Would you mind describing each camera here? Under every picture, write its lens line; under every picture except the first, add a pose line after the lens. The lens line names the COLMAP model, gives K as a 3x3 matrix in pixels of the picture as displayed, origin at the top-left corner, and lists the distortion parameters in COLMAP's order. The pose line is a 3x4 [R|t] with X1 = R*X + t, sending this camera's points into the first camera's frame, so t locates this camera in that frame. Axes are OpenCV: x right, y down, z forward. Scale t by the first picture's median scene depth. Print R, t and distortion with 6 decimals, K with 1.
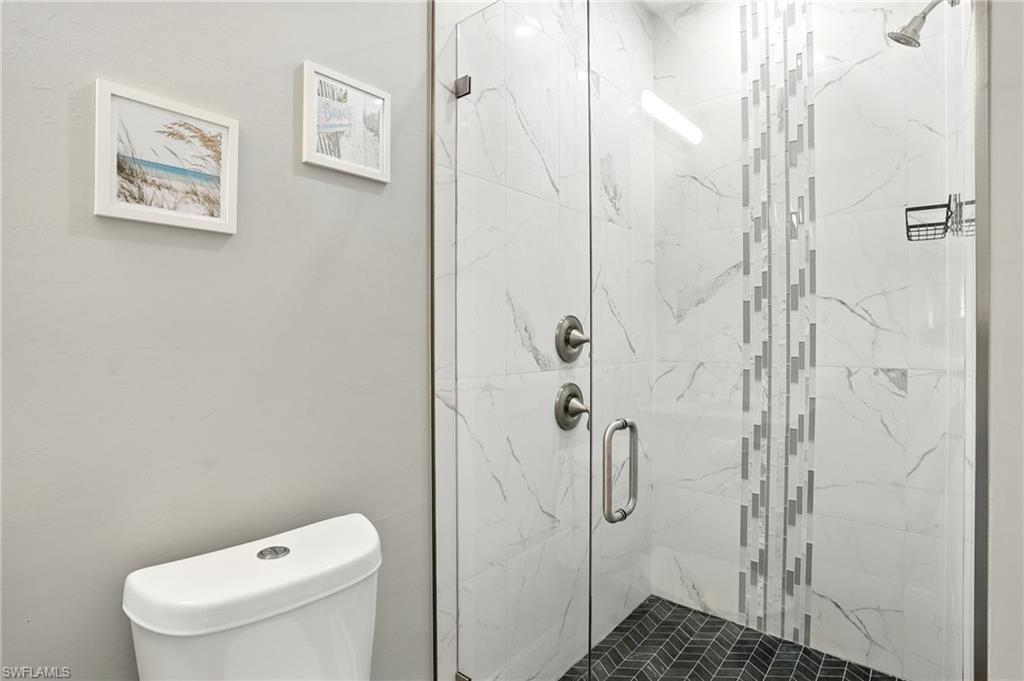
lens RADIAL K [[483.8, 0, 507.1], [0, 483.8, 333.5], [0, 0, 1]] dist [-0.055069, 0.001334]
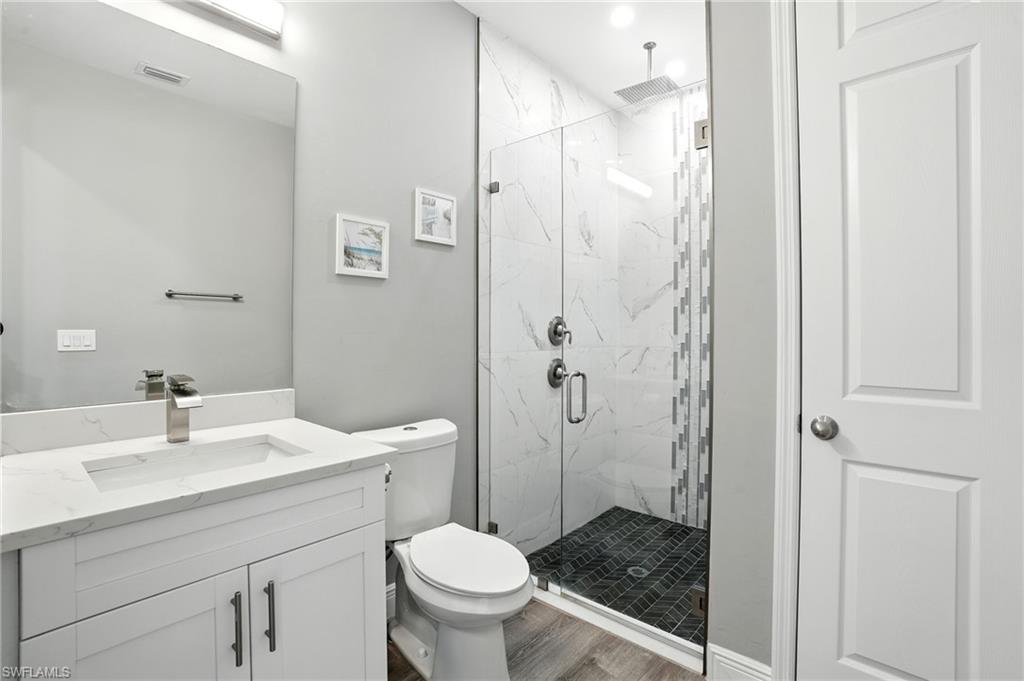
lens RADIAL K [[483.8, 0, 507.1], [0, 483.8, 333.5], [0, 0, 1]] dist [-0.055069, 0.001334]
pose [[0.999832, 0.004172, -0.017850, -0.008419], [-0.003977, 0.999932, 0.010946, 0.002567], [0.017895, -0.010874, 0.999781, -0.607001]]
